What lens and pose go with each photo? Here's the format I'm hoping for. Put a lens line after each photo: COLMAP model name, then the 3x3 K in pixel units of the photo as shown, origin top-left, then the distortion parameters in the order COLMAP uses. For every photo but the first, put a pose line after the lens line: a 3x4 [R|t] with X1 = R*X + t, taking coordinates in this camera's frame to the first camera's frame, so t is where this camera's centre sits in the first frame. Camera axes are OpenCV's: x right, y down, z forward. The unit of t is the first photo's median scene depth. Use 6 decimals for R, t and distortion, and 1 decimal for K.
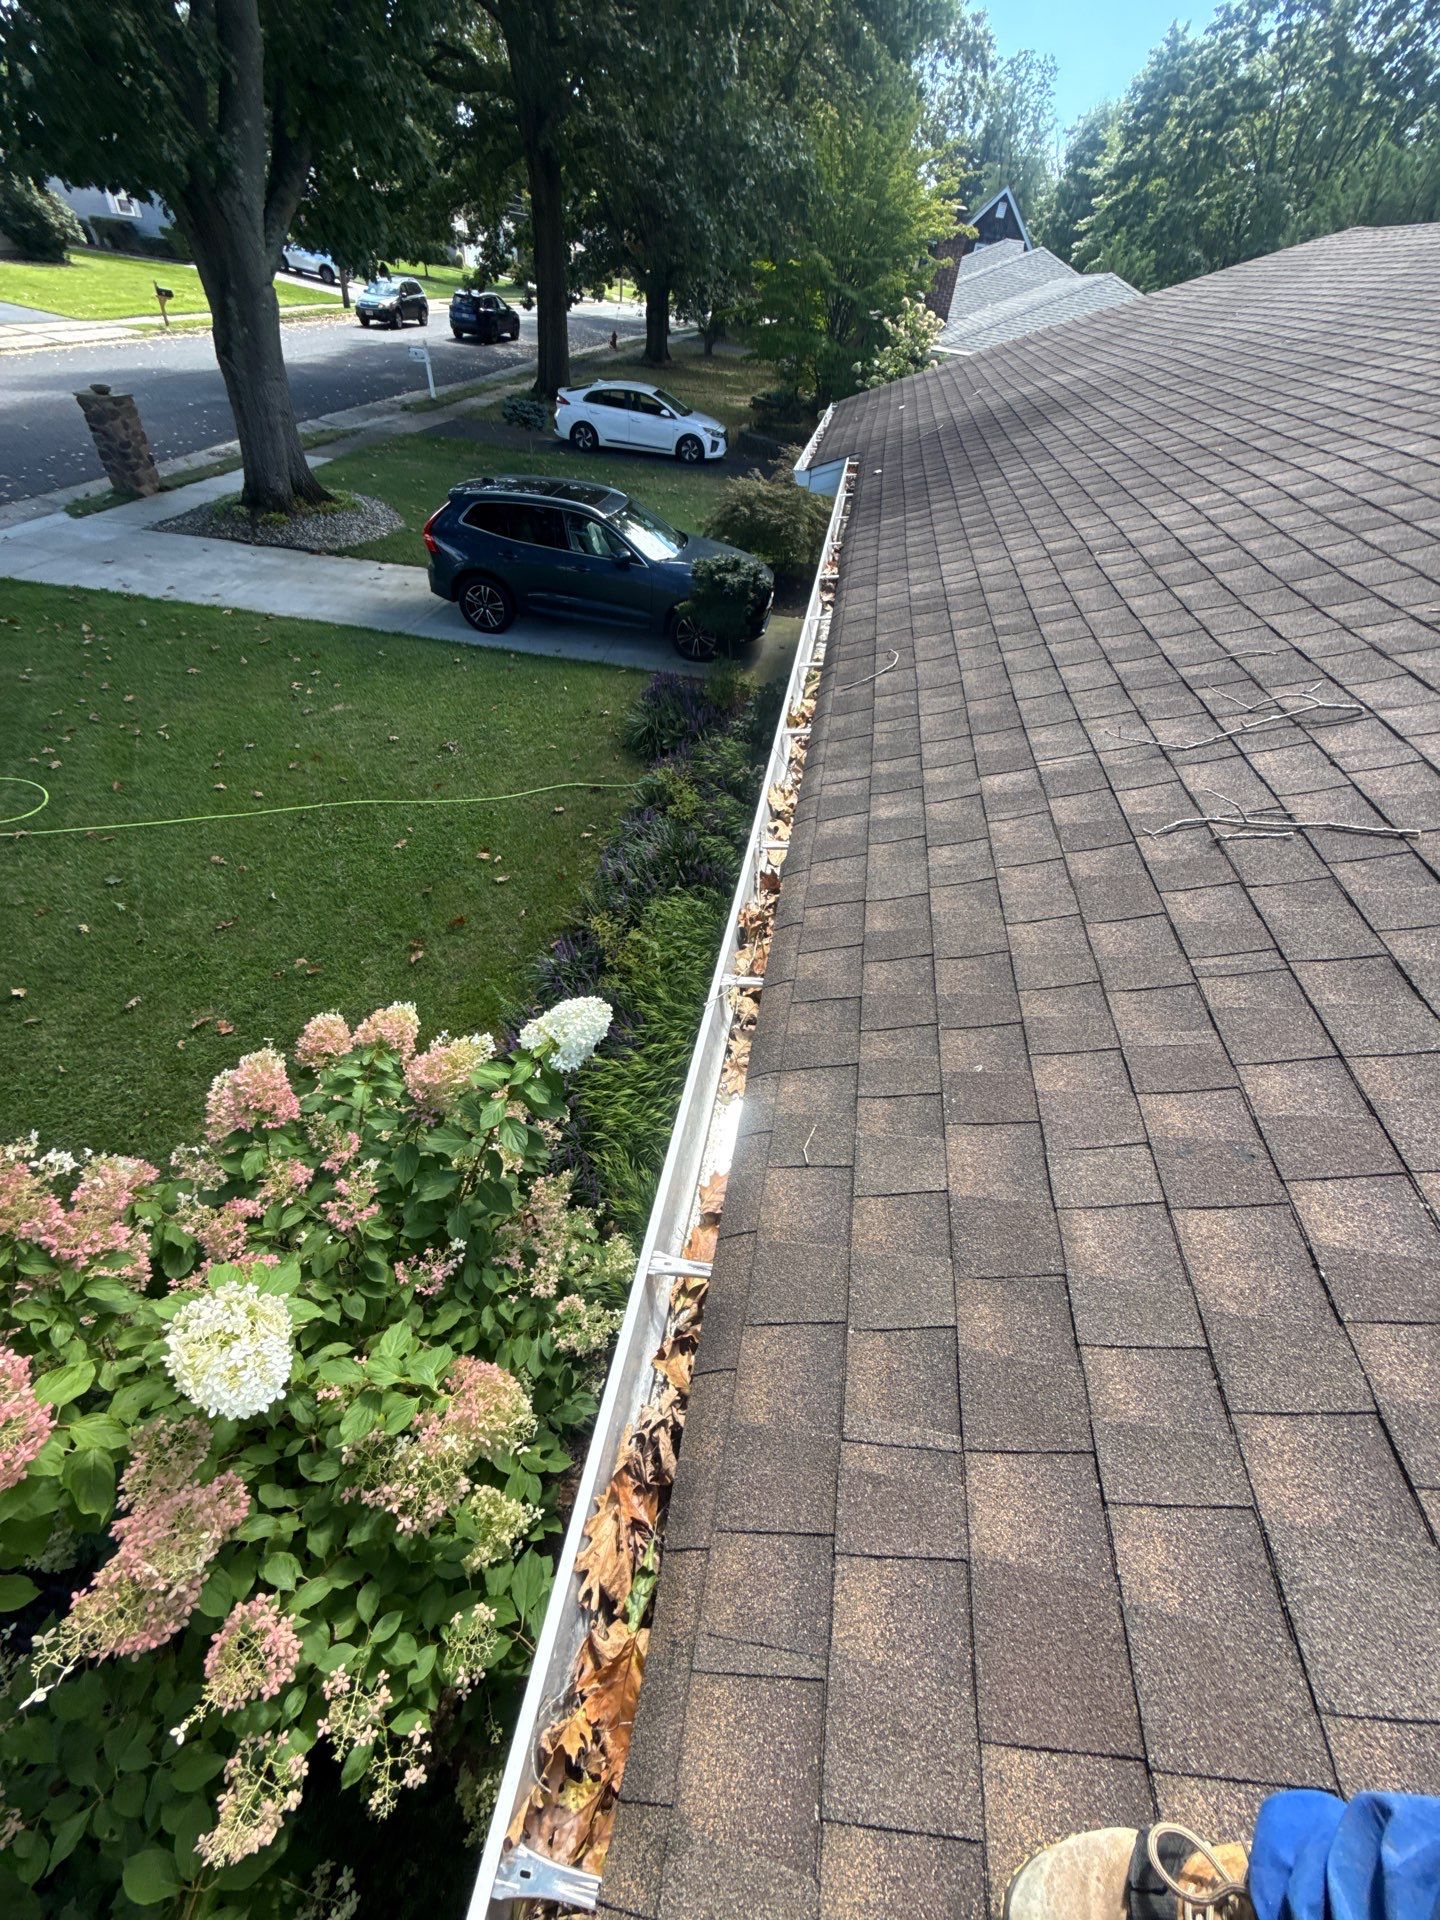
lens RADIAL K [[770.0, 0, 723.8], [0, 770.0, 957.7], [0, 0, 1]] dist [-0.000254, 0.000319]
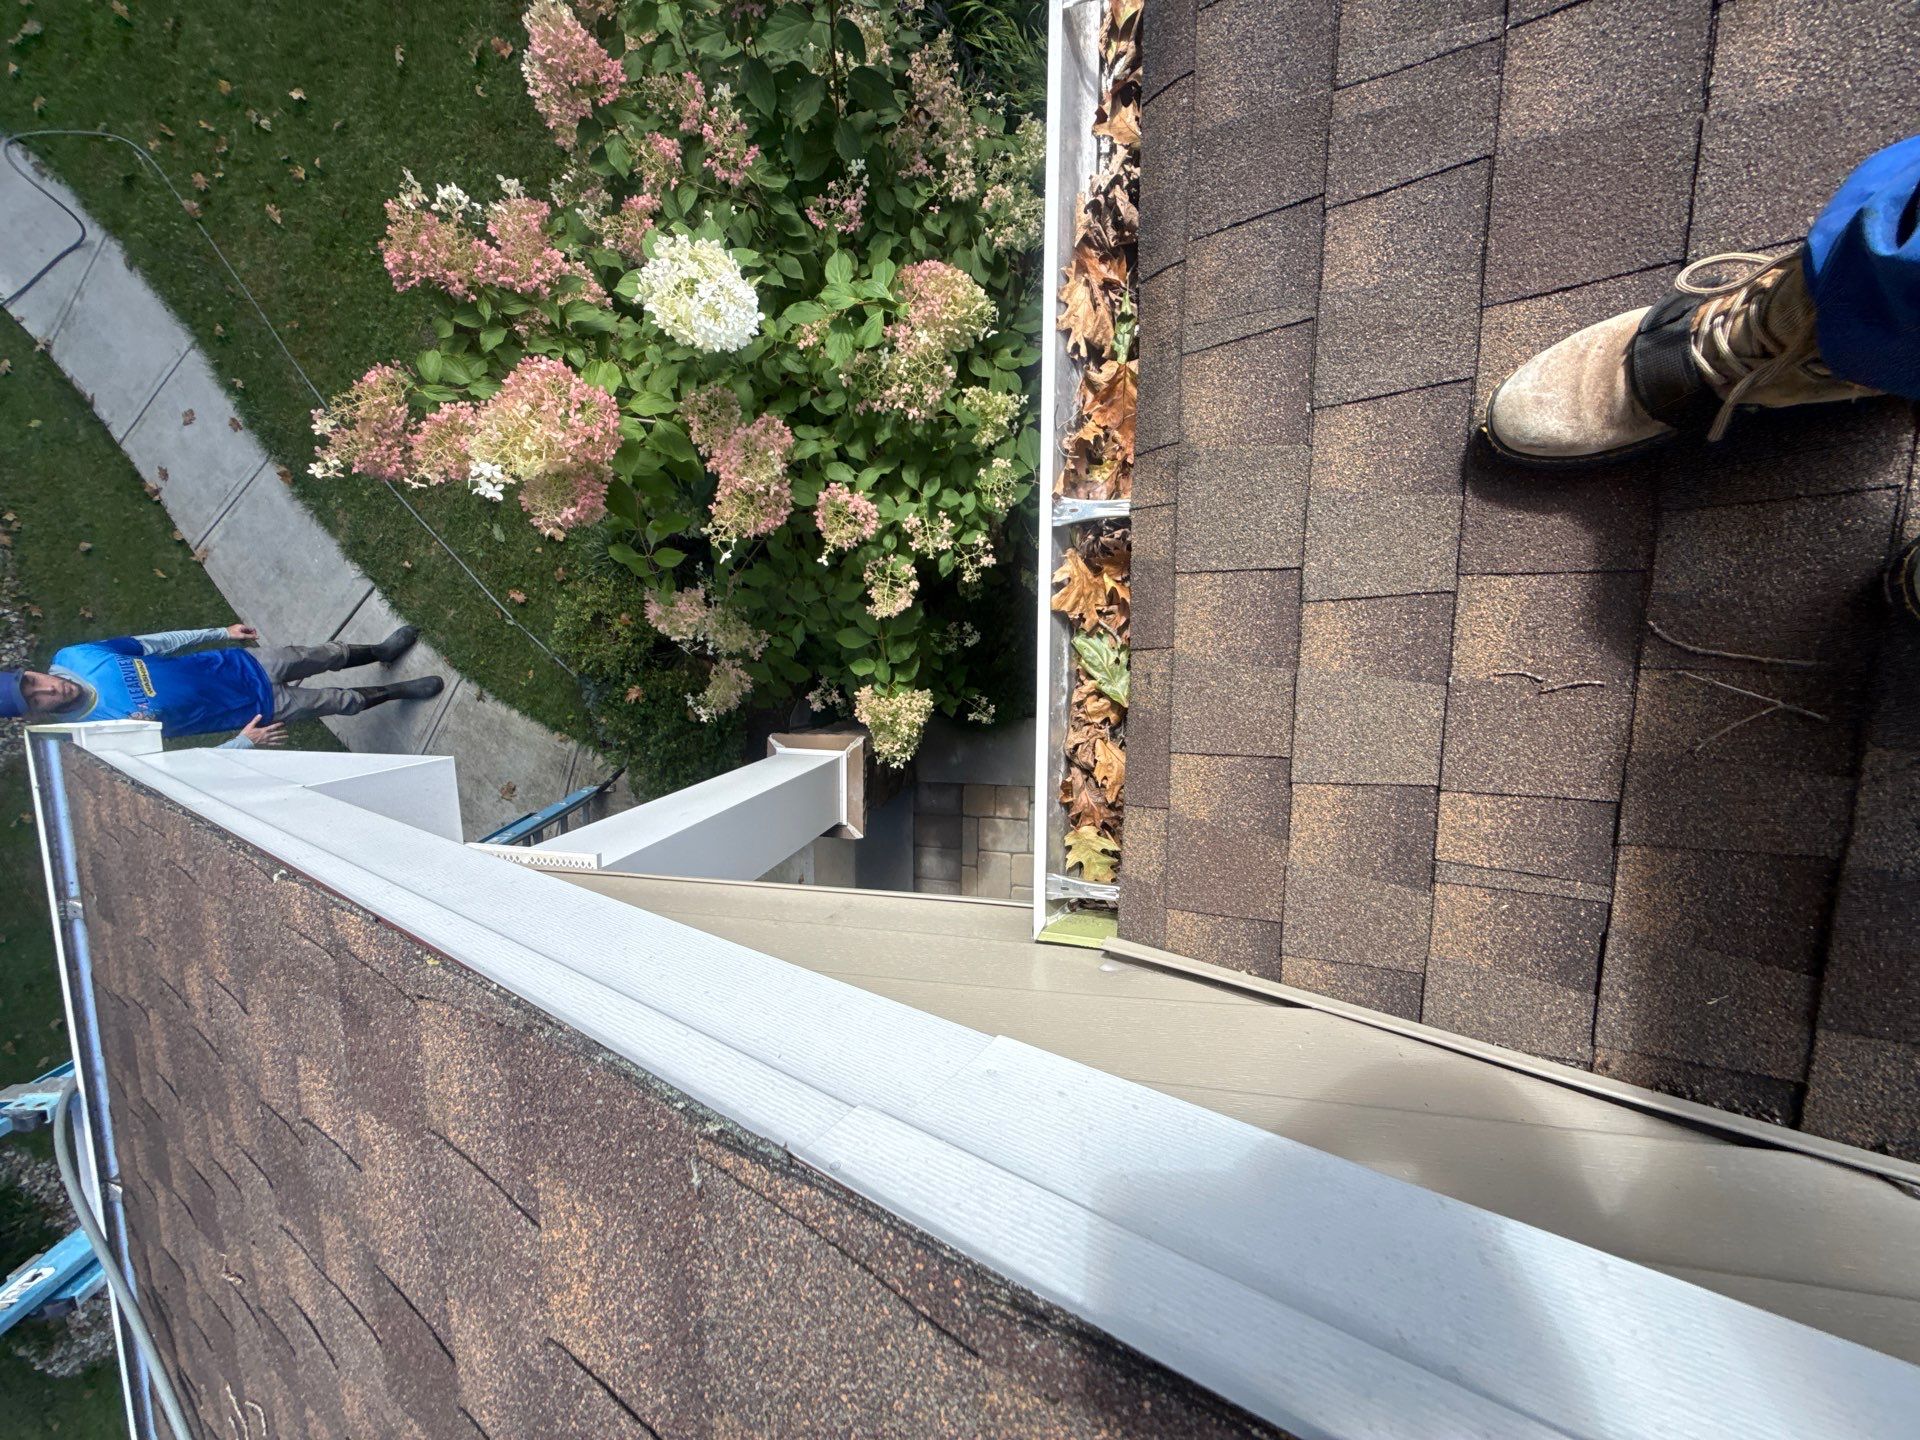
lens RADIAL K [[770.0, 0, 960.0], [0, 770.0, 720.0], [0, 0, 1]] dist [-0.000254, 0.000319]
pose [[0.936753, -0.119470, -0.328969, -0.020942], [0.336905, 0.562428, 0.755096, 0.150962], [0.094810, -0.818170, 0.567106, -0.042374]]
